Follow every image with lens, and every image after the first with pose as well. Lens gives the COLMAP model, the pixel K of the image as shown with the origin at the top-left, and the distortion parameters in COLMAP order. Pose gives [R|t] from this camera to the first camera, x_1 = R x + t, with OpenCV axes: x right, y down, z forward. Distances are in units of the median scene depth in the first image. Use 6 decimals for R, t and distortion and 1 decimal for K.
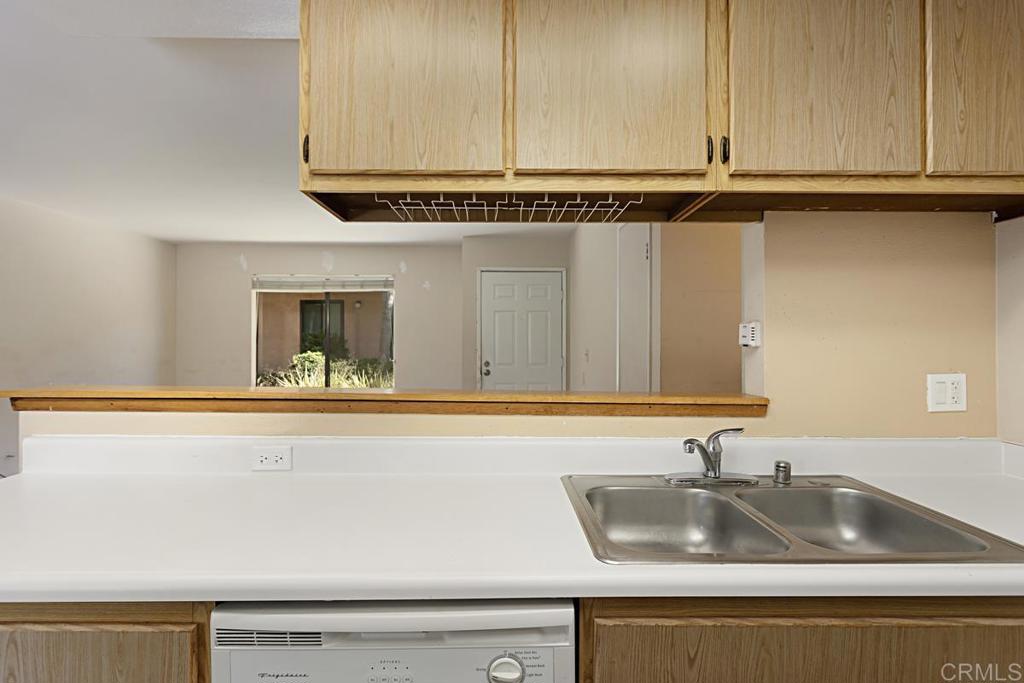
lens RADIAL K [[493.4, 0, 500.5], [0, 493.4, 339.5], [0, 0, 1]] dist [0.001201, 0.000271]
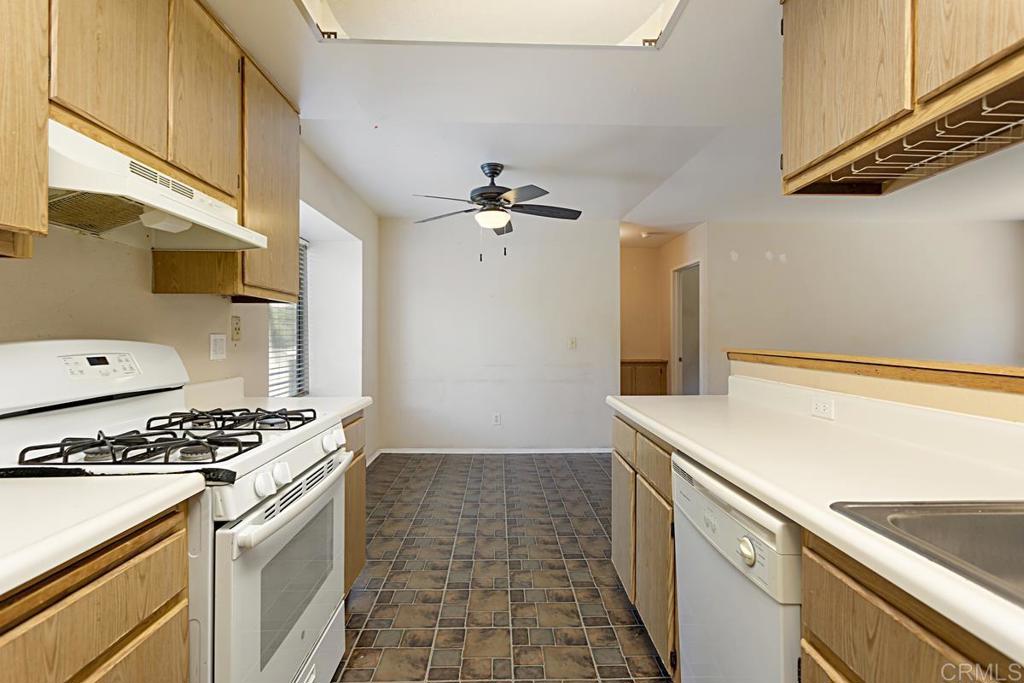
lens RADIAL K [[486.4, 0, 509.6], [0, 486.4, 339.8], [0, 0, 1]] dist [0.001897, 0.000758]
pose [[0.001323, 0.001462, -0.999998, 0.727444], [0.001374, 0.999998, 0.001464, 0.067159], [0.999998, -0.001376, 0.001321, 0.212004]]
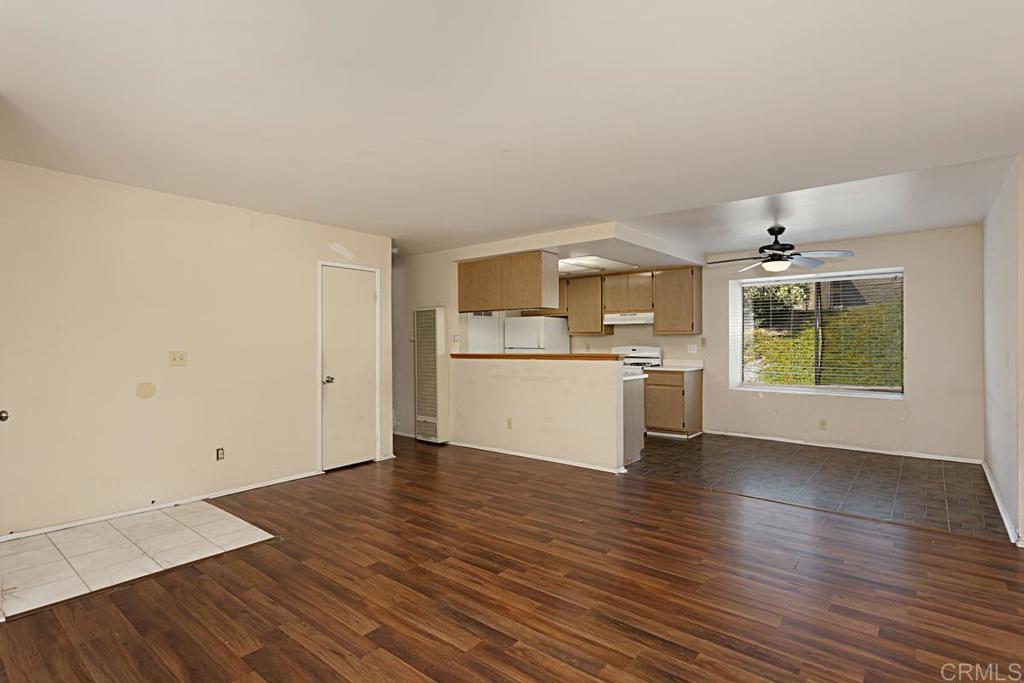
lens RADIAL K [[500.7, 0, 481.9], [0, 500.7, 338.8], [0, 0, 1]] dist [0.004885, 0.000674]
pose [[-0.731542, 0.005480, 0.681774, -2.579262], [0.000657, 0.999973, -0.007333, 0.032527], [-0.681796, -0.004917, -0.731526, 4.196153]]
